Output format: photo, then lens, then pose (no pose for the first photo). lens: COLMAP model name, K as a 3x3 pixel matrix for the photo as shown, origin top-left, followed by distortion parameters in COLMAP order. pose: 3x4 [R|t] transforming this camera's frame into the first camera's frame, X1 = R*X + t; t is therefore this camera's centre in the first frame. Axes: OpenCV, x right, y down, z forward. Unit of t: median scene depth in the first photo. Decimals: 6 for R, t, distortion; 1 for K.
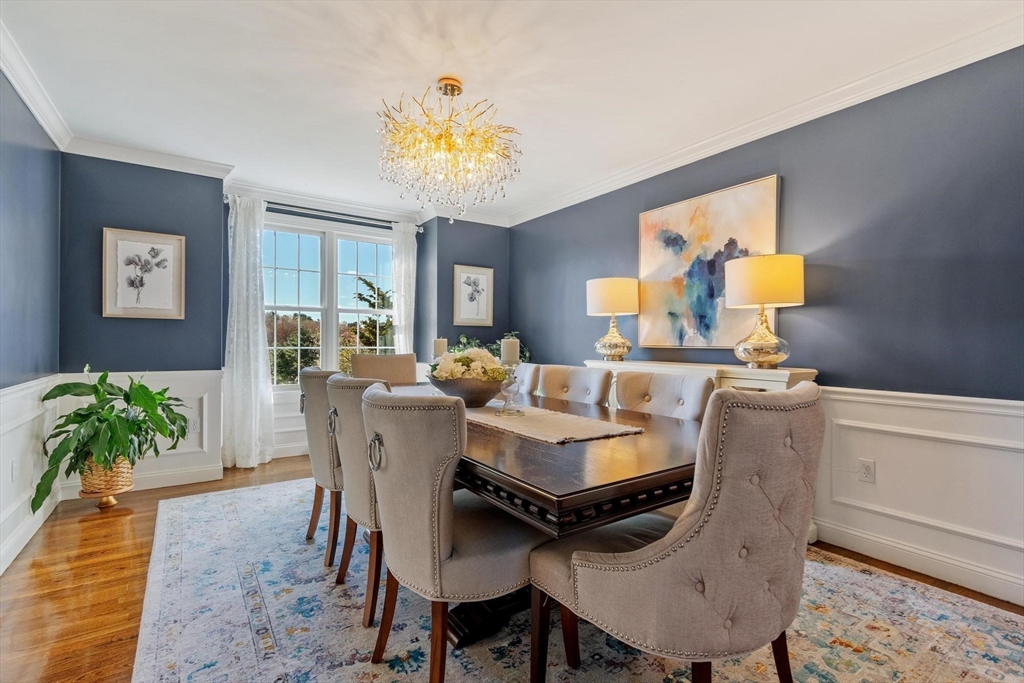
lens RADIAL K [[466.4, 0, 512.7], [0, 466.4, 341.5], [0, 0, 1]] dist [-0.000153, -0.000013]
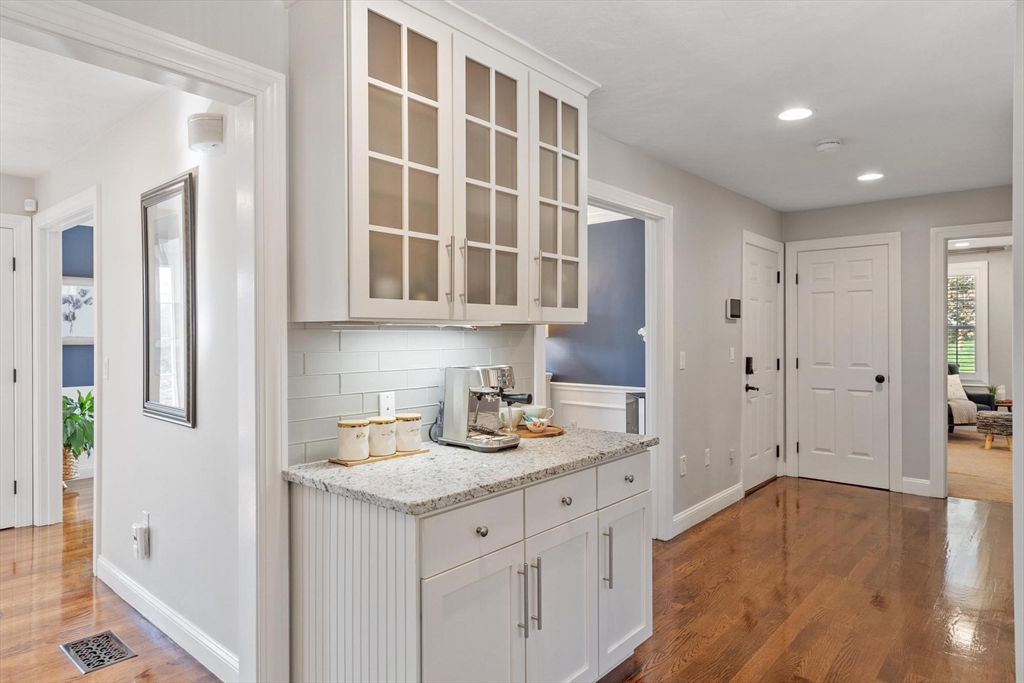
lens RADIAL K [[624.3, 0, 513.1], [0, 624.3, 341.7], [0, 0, 1]] dist [0.004816, 0.000687]
pose [[0.971902, -0.011692, 0.235096, -0.036141], [0.011719, 0.999931, 0.001284, -0.046933], [-0.235095, 0.001507, 0.971971, -0.935641]]
